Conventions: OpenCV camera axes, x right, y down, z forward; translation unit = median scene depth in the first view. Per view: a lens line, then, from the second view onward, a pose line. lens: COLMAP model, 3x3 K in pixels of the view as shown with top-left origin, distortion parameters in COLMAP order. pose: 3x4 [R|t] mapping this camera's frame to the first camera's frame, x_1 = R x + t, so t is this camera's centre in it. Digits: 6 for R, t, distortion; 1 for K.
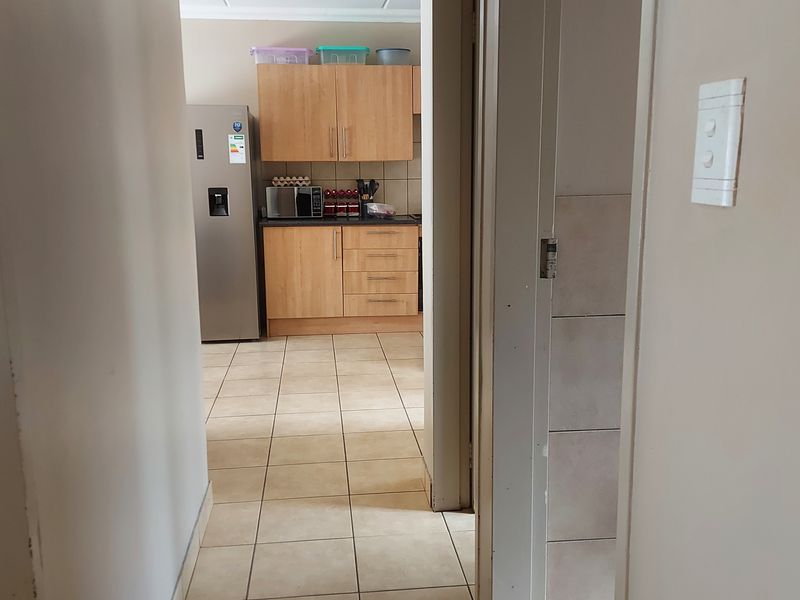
lens RADIAL K [[762.9, 0, 399.1], [0, 762.9, 306.2], [0, 0, 1]] dist [0.126976, -0.168844]
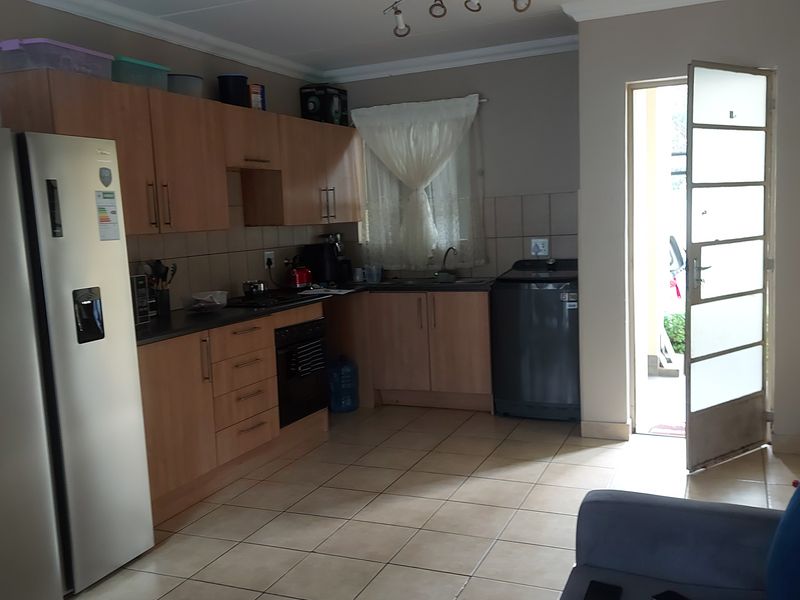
lens RADIAL K [[762.9, 0, 399.1], [0, 762.9, 306.2], [0, 0, 1]] dist [0.126976, -0.168844]
pose [[0.494421, -0.117183, 0.861287, -0.552045], [0.199347, 0.979747, 0.018865, -0.102640], [-0.846054, 0.162368, 0.507768, 0.516832]]
